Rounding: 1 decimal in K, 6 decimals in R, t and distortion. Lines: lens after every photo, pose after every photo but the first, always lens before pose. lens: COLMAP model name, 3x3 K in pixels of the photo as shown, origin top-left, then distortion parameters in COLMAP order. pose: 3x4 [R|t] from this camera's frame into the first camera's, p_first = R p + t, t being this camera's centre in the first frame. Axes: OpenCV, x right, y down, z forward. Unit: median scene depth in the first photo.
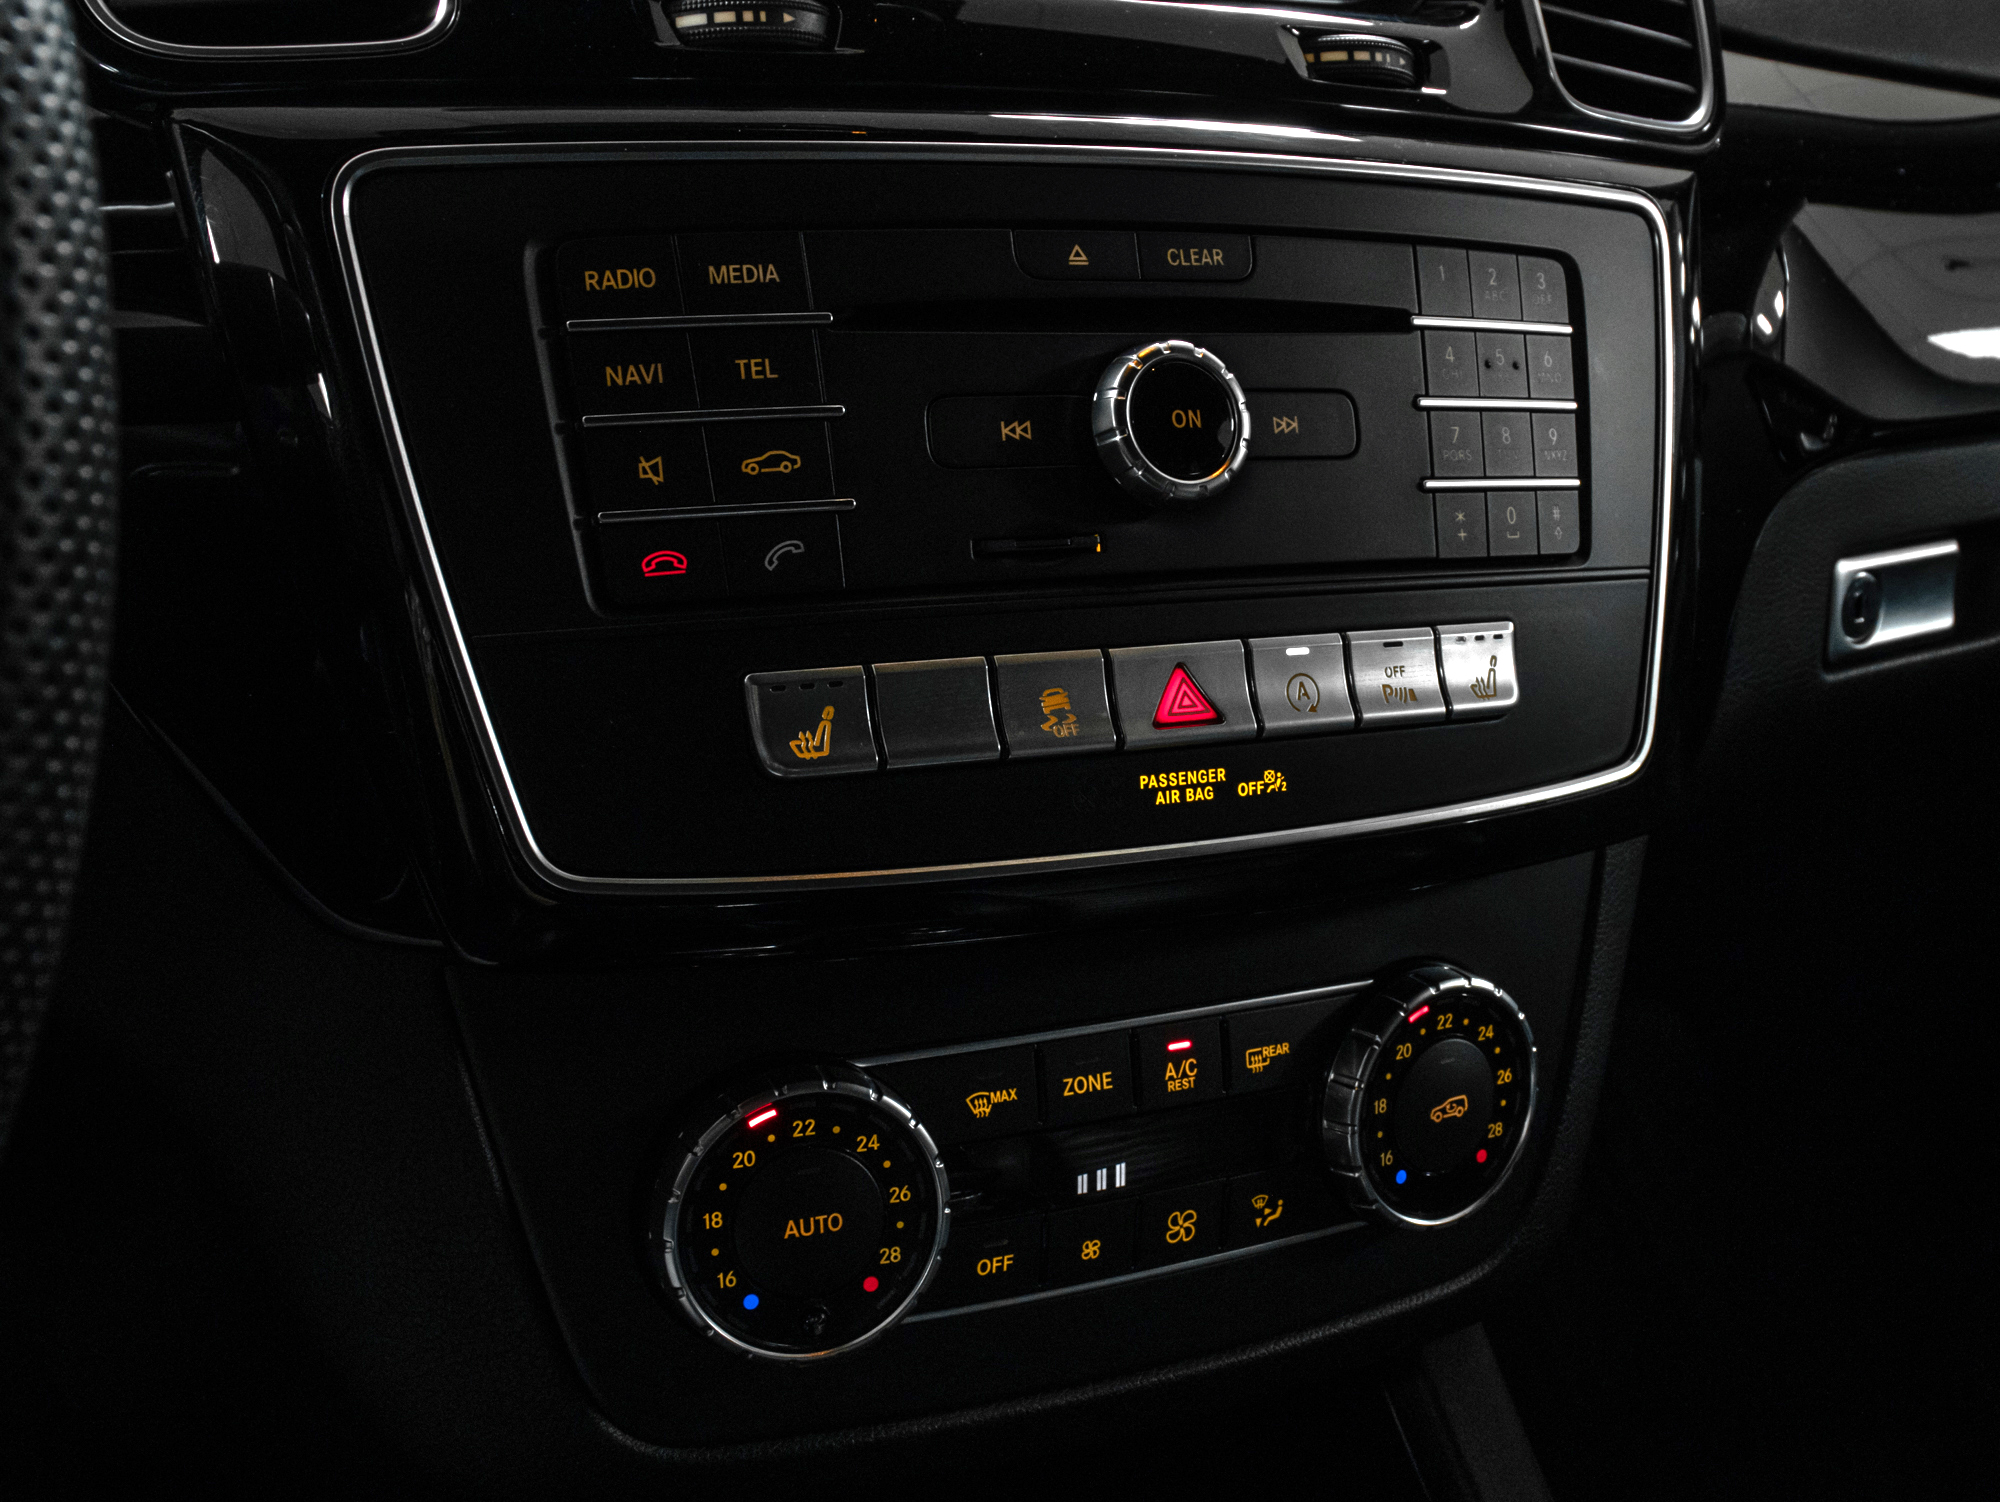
lens RADIAL K [[2375.4, 0, 1000.0], [0, 2375.4, 751.0], [0, 0, 1]] dist [-0.156913, 0.221680]
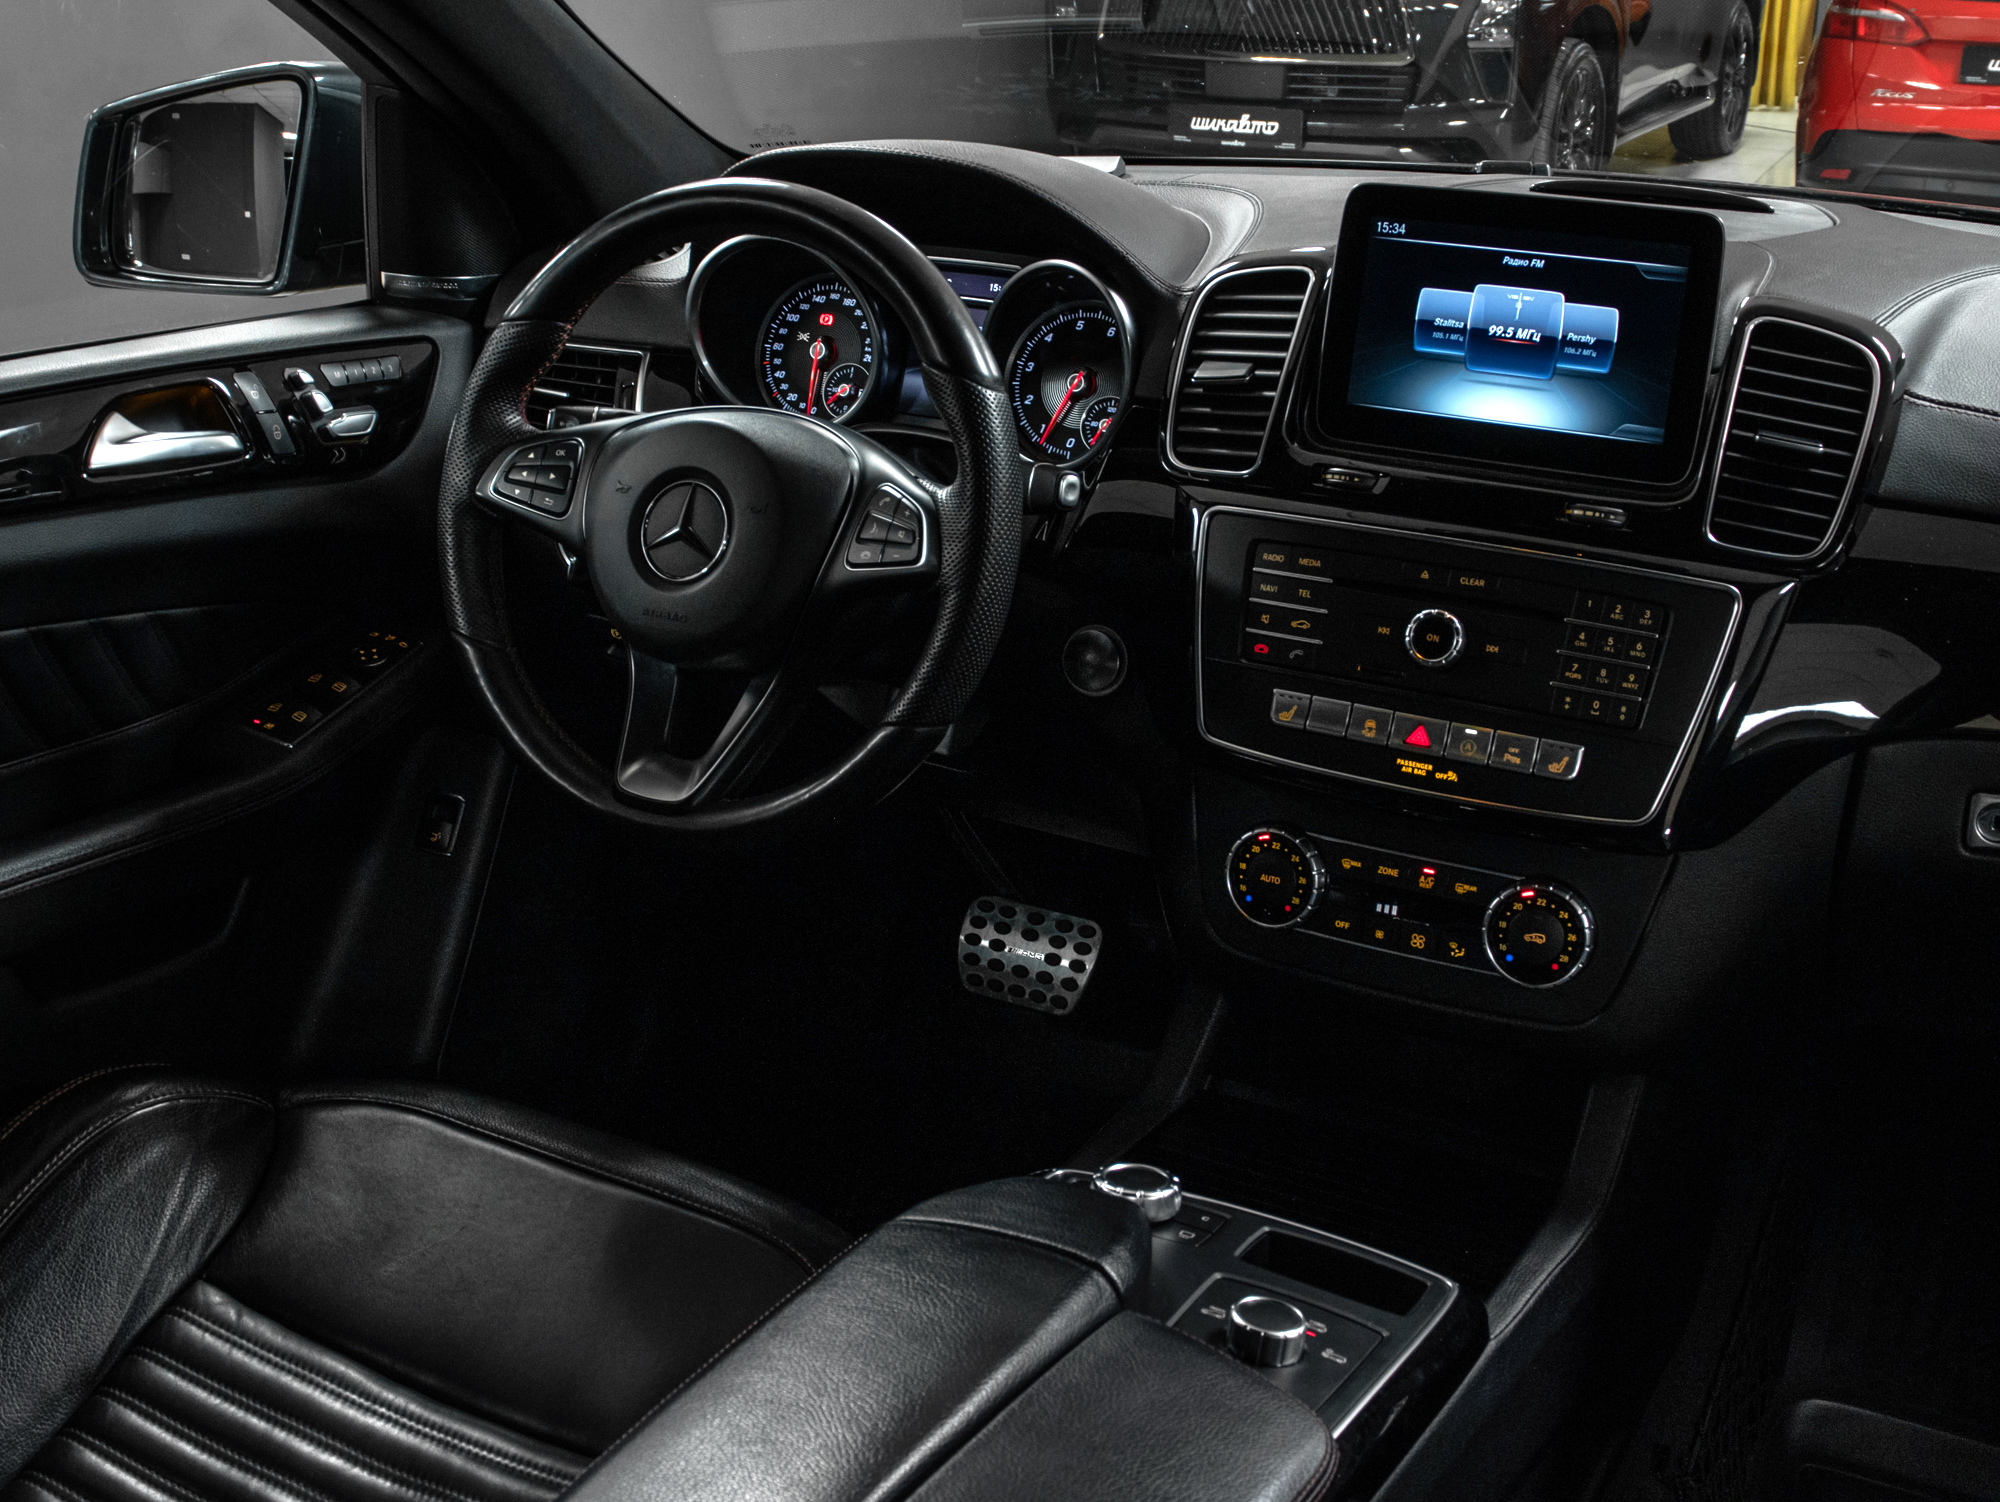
lens RADIAL K [[2375.4, 0, 1000.0], [0, 2375.4, 751.0], [0, 0, 1]] dist [-0.156913, 0.221680]
pose [[0.583752, 0.223816, -0.780474, 1.930563], [-0.245427, 0.964930, 0.093146, -0.140878], [0.773950, 0.137175, 0.618210, -1.075251]]
